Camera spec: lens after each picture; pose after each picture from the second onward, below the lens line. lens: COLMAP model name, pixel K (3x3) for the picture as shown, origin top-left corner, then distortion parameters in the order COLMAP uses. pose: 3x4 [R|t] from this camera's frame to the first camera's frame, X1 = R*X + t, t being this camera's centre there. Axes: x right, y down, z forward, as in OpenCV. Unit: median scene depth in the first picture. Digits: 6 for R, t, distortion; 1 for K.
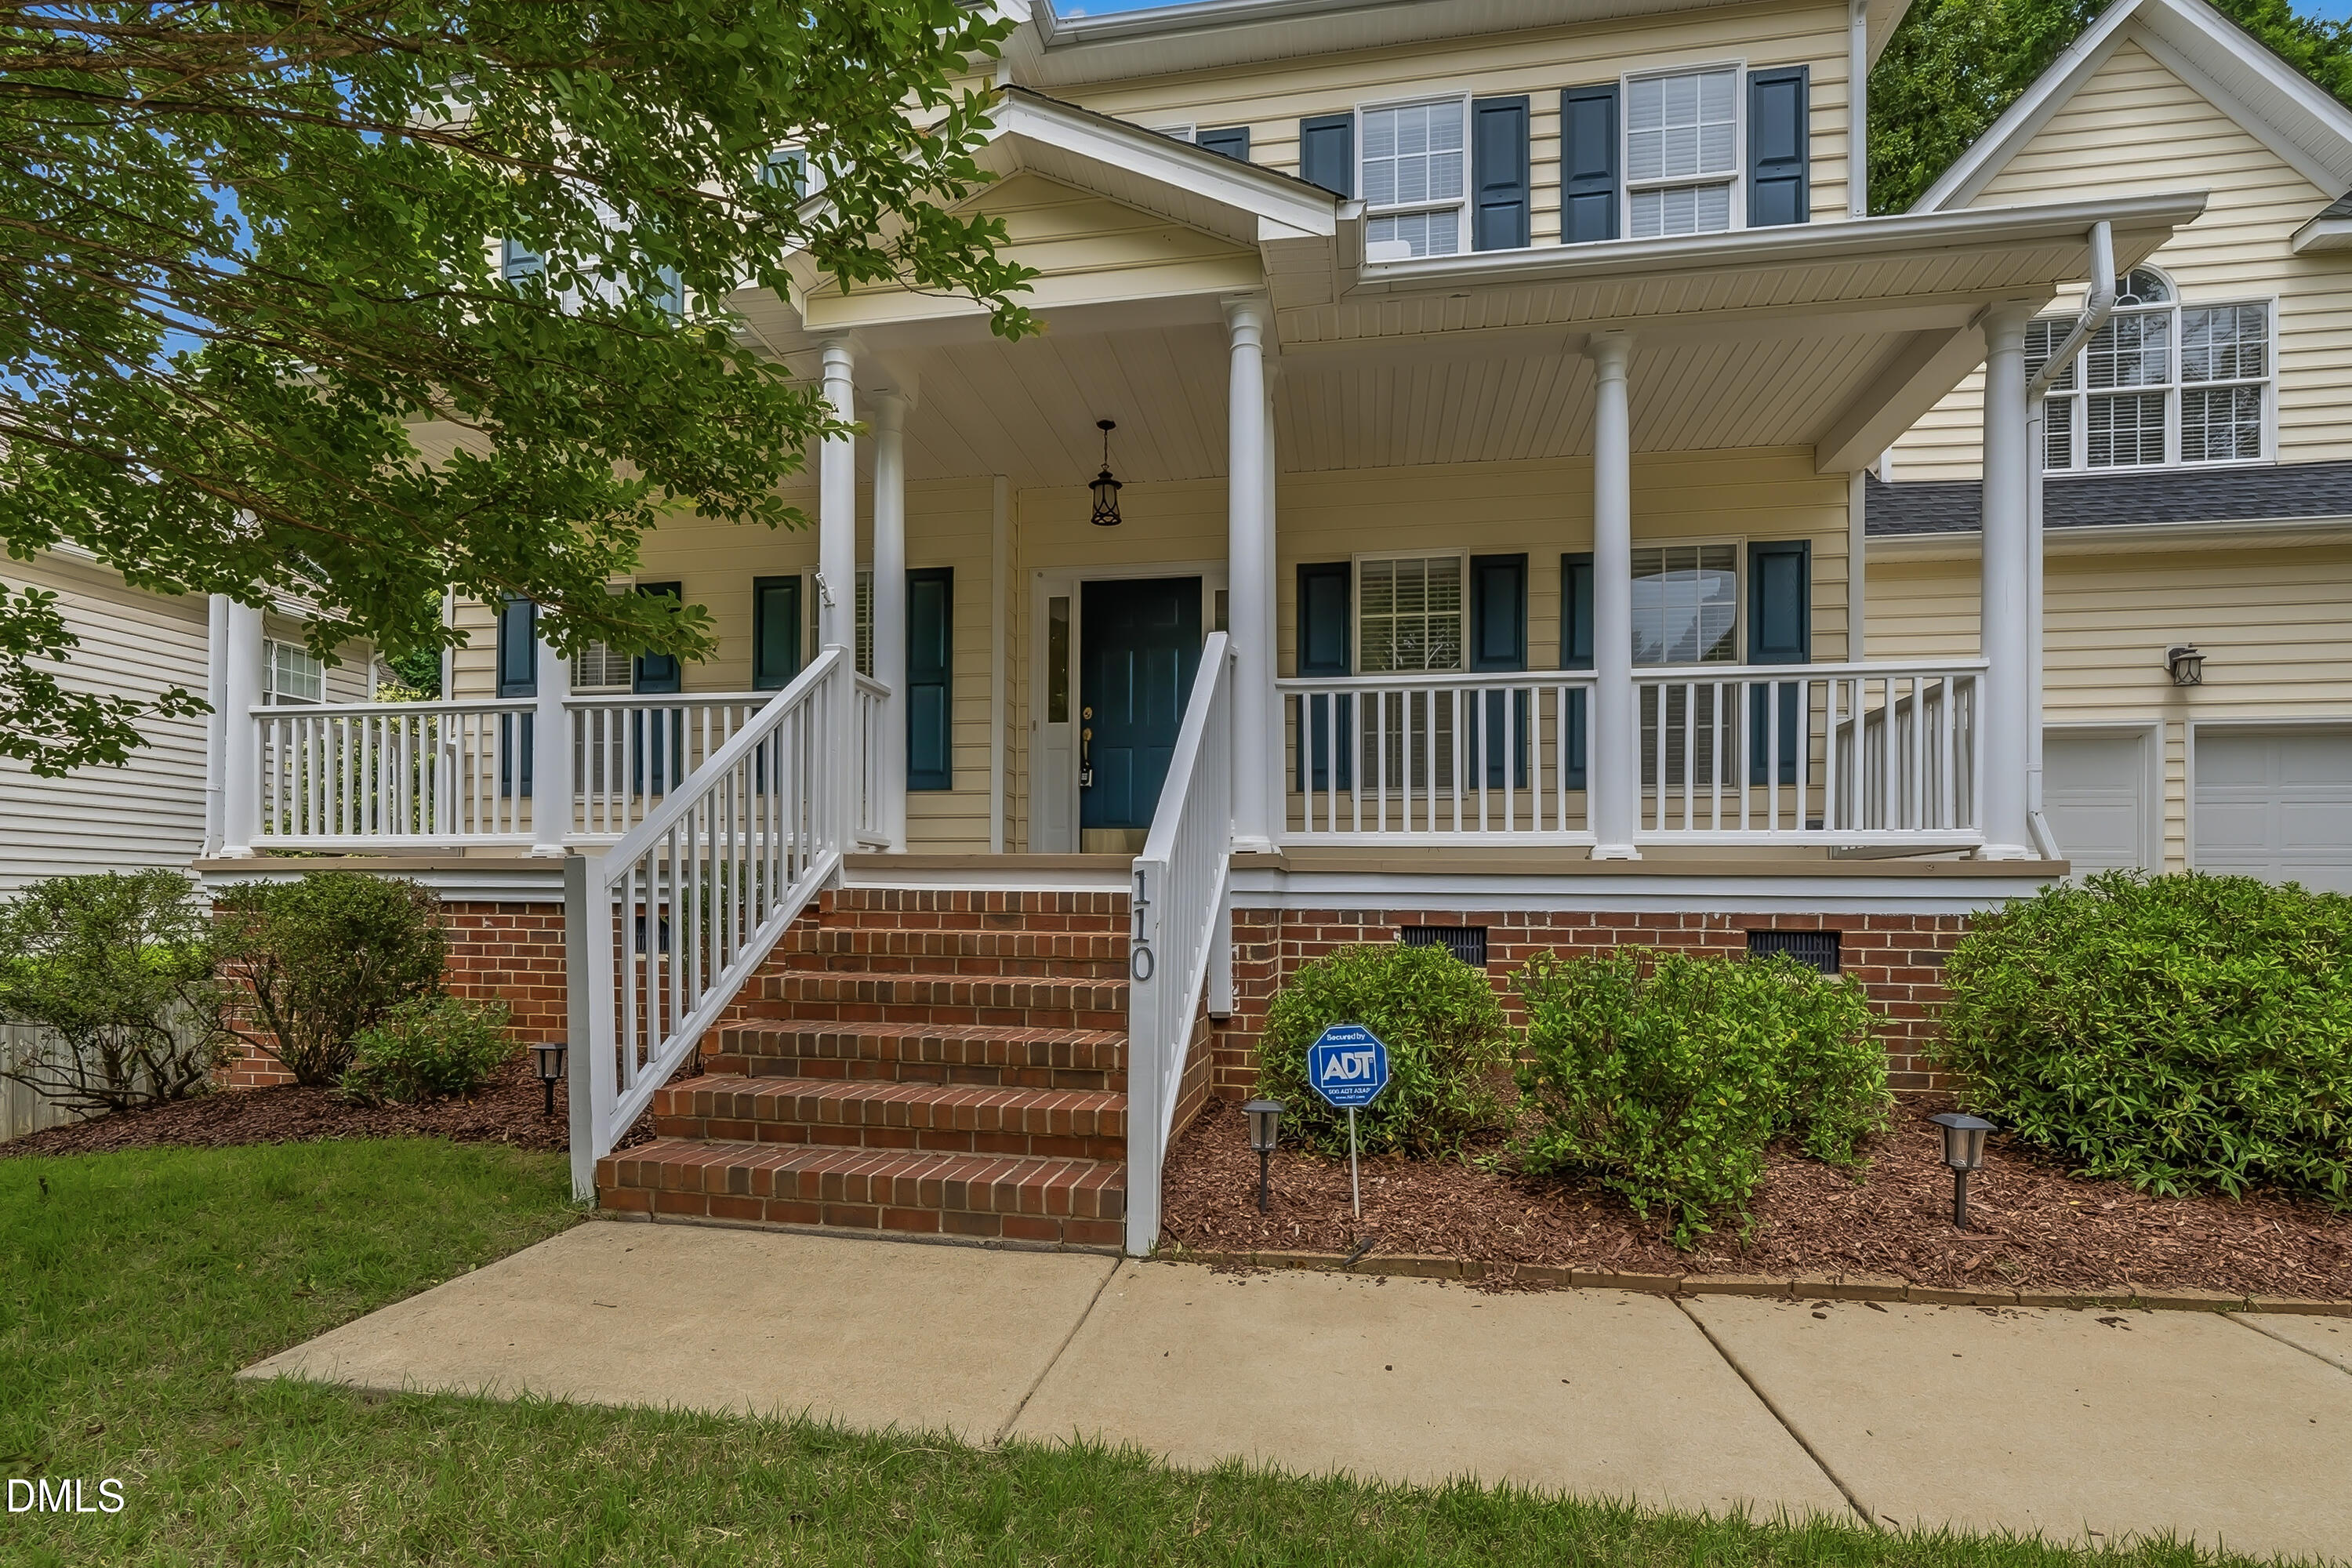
lens RADIAL K [[1101.3, 0, 1163.5], [0, 1101.3, 905.7], [0, 0, 1]] dist [-0.004372, -0.000168]
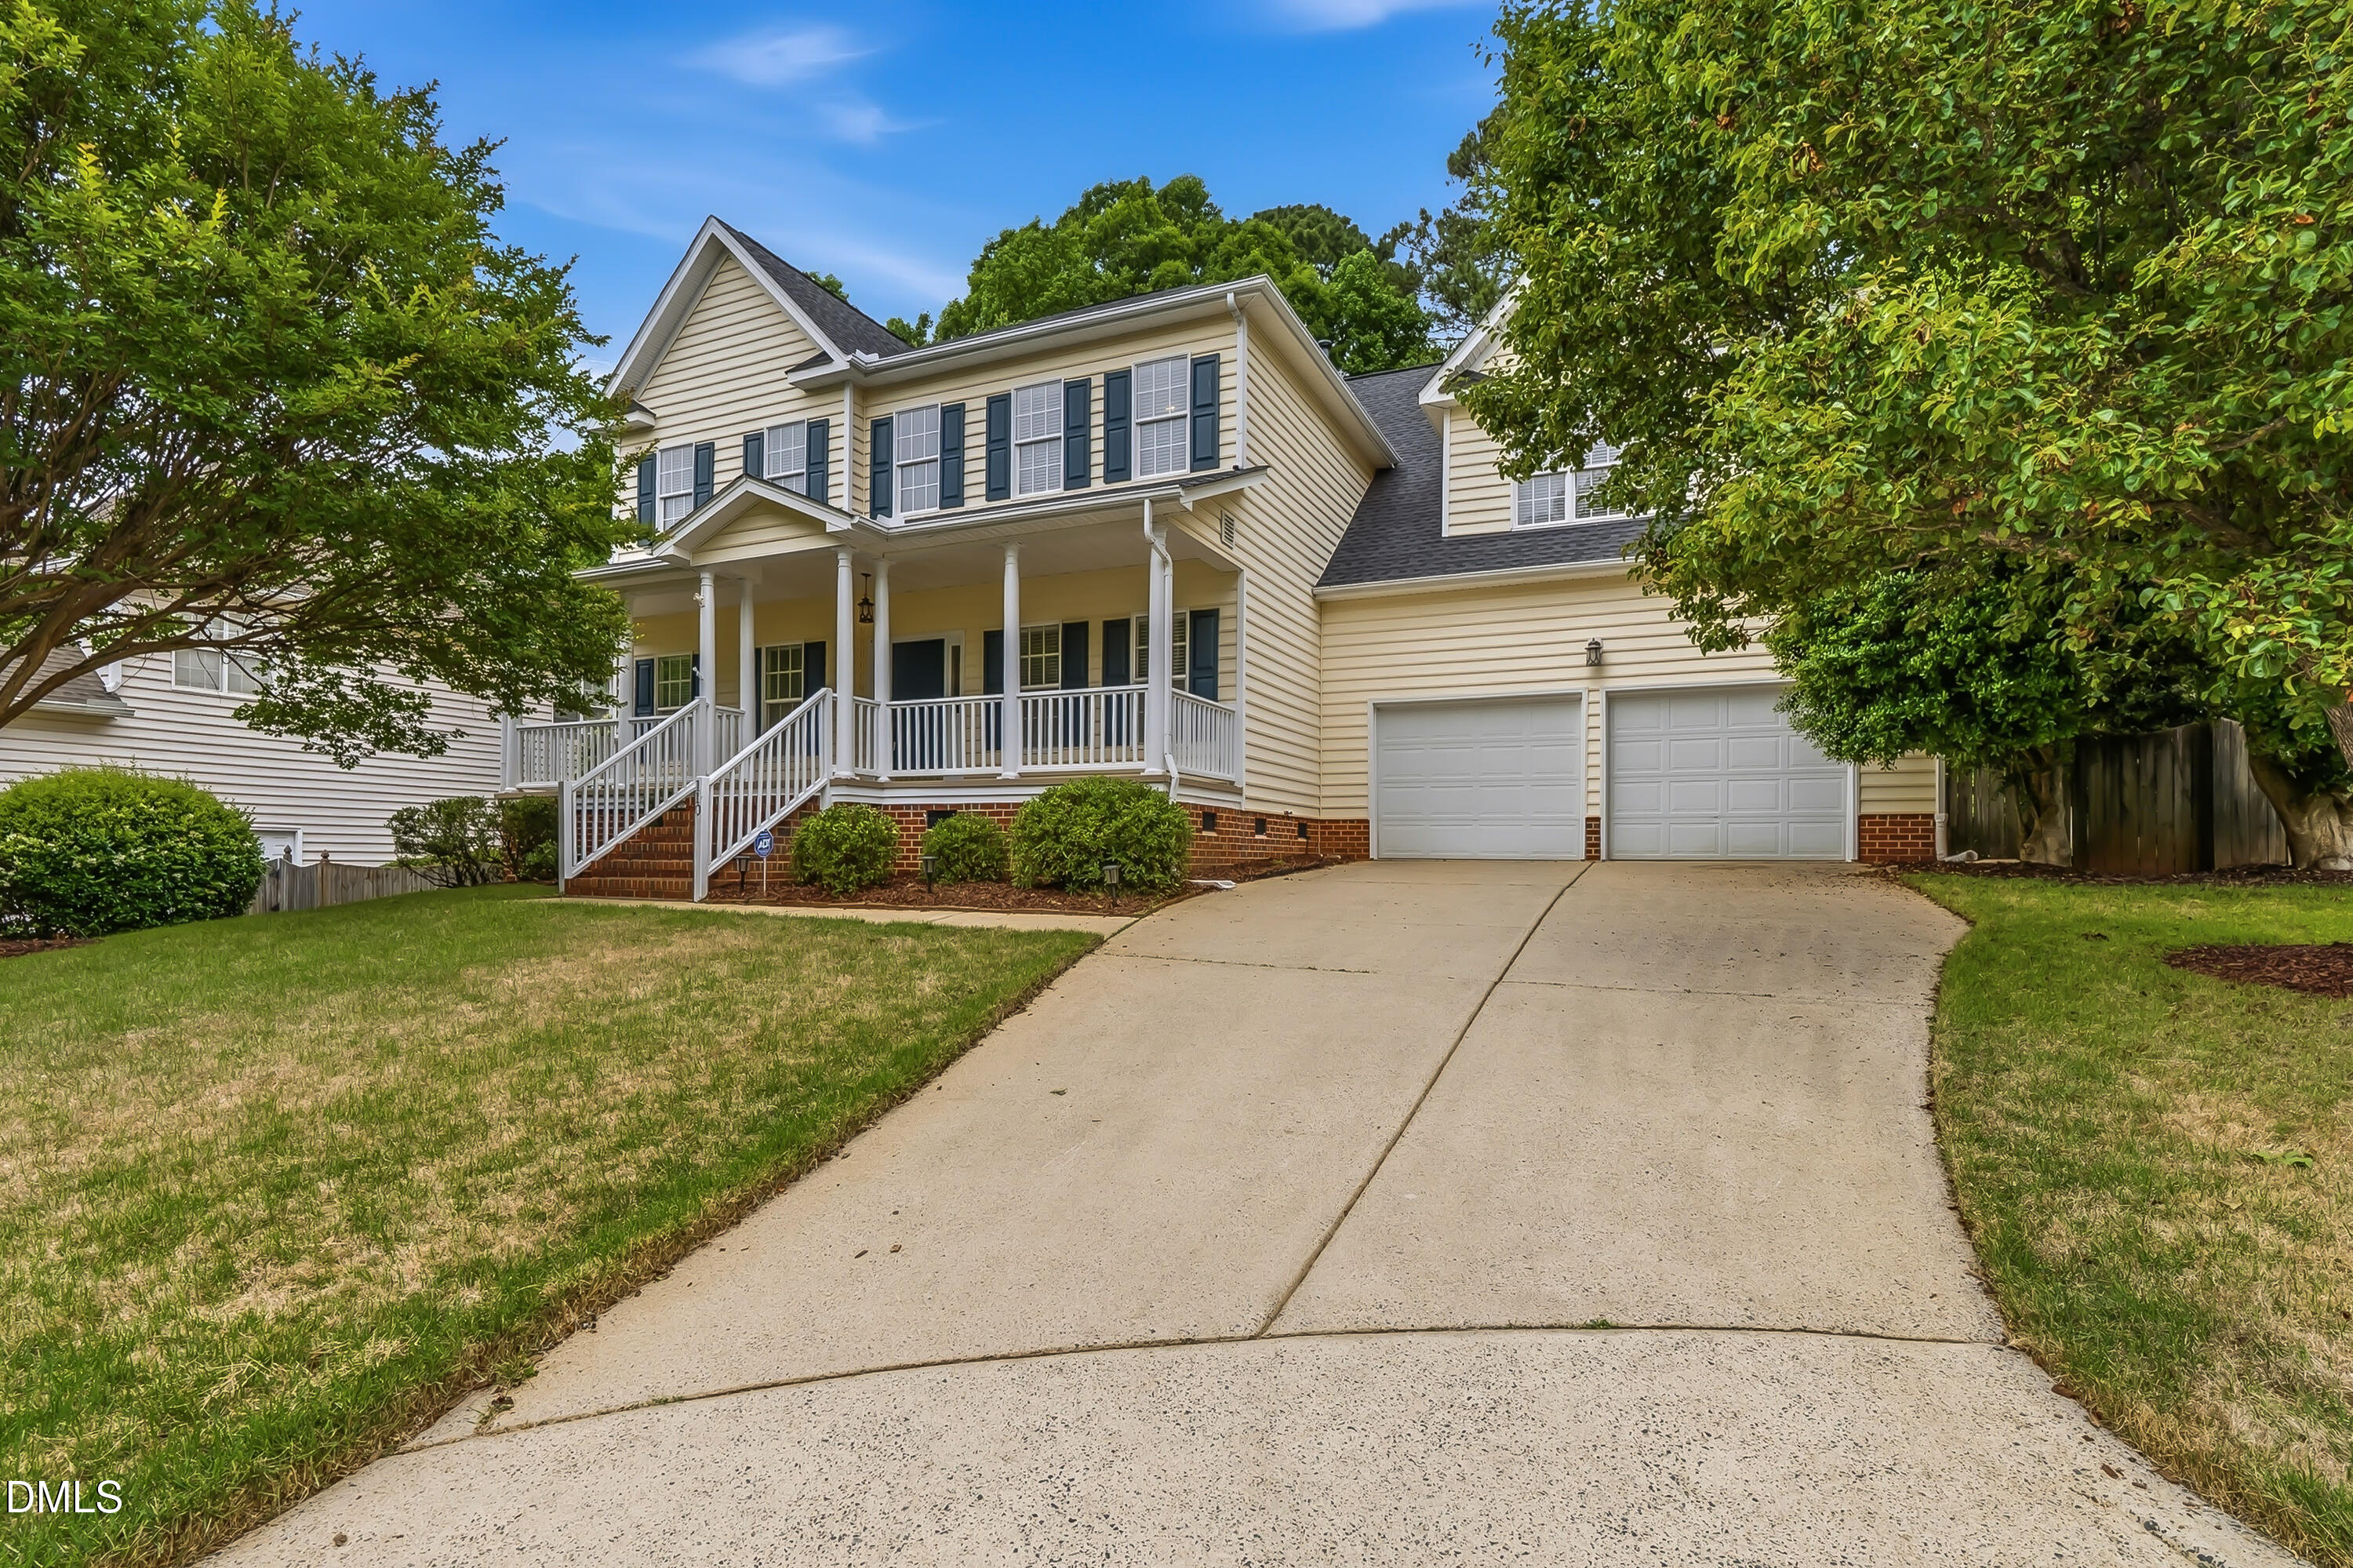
lens RADIAL K [[1111.9, 0, 1221.4], [0, 1111.9, 852.4], [0, 0, 1]] dist [-0.005527, 0.003037]
pose [[0.971988, -0.004398, -0.234989, 1.163384], [0.001092, 0.999899, -0.014200, 0.118649], [0.235027, 0.013546, 0.971894, -0.916830]]
